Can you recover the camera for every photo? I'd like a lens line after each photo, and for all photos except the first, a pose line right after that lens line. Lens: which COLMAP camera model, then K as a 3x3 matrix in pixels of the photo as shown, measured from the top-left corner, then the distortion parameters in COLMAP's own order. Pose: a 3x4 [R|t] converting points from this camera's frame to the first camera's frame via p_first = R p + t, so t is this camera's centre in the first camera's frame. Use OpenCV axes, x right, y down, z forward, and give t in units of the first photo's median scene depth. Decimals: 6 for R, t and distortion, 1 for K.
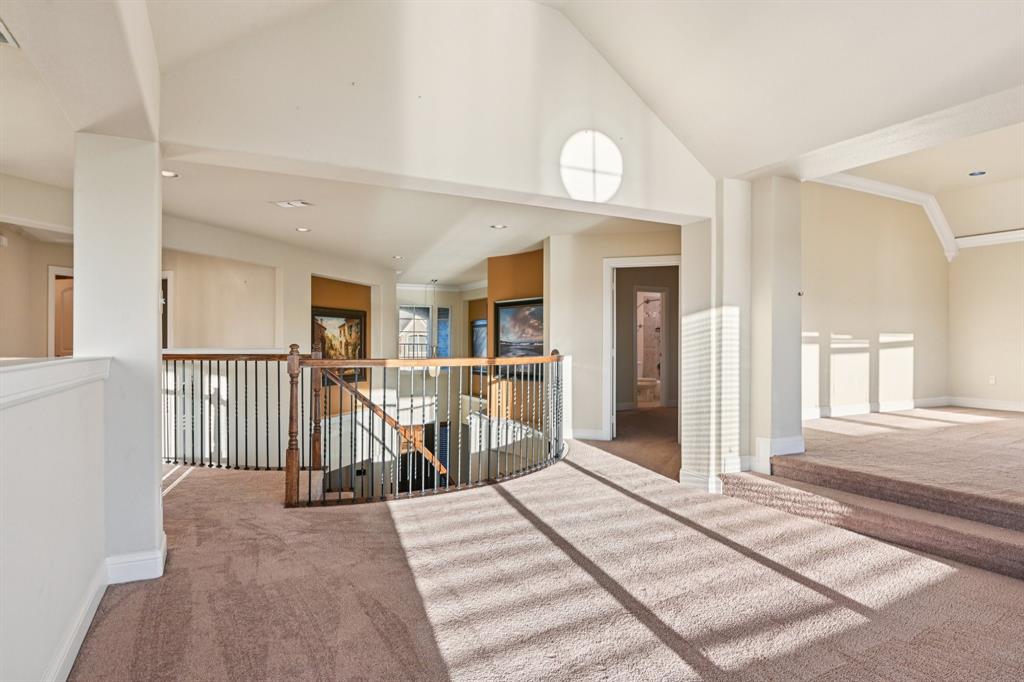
lens RADIAL K [[568.5, 0, 512.0], [0, 568.5, 341.0], [0, 0, 1]] dist [-0.000590, -0.000085]
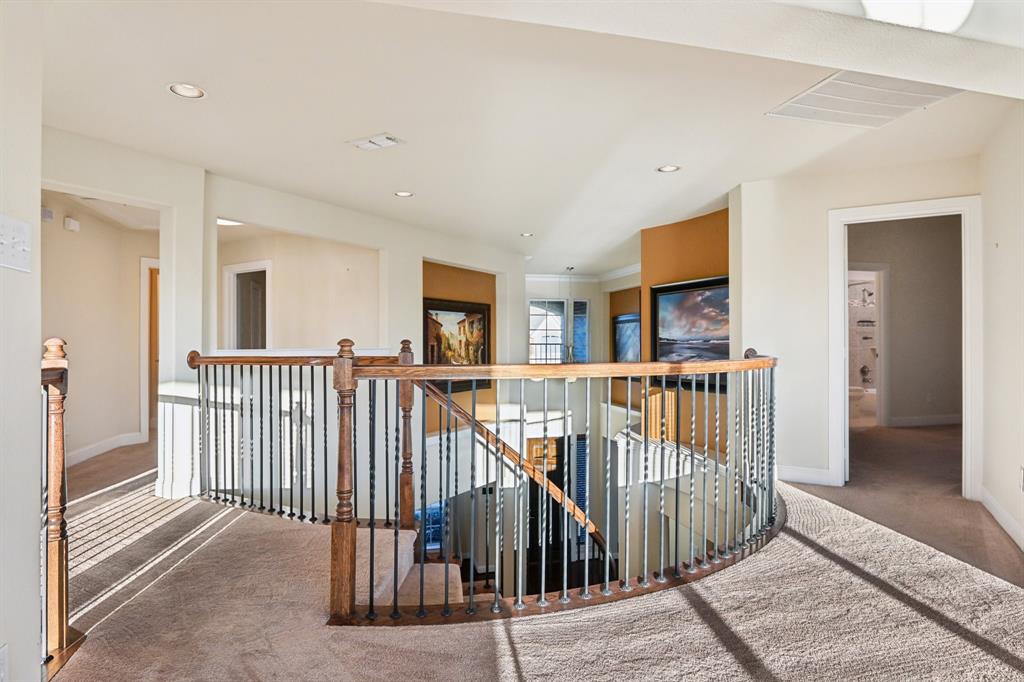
lens RADIAL K [[568.5, 0, 512.0], [0, 568.5, 341.0], [0, 0, 1]] dist [-0.000590, -0.000085]
pose [[0.973451, -0.007569, -0.228769, -0.040771], [0.007063, 0.999970, -0.003030, 0.005082], [0.228785, 0.001334, 0.973476, 0.231070]]
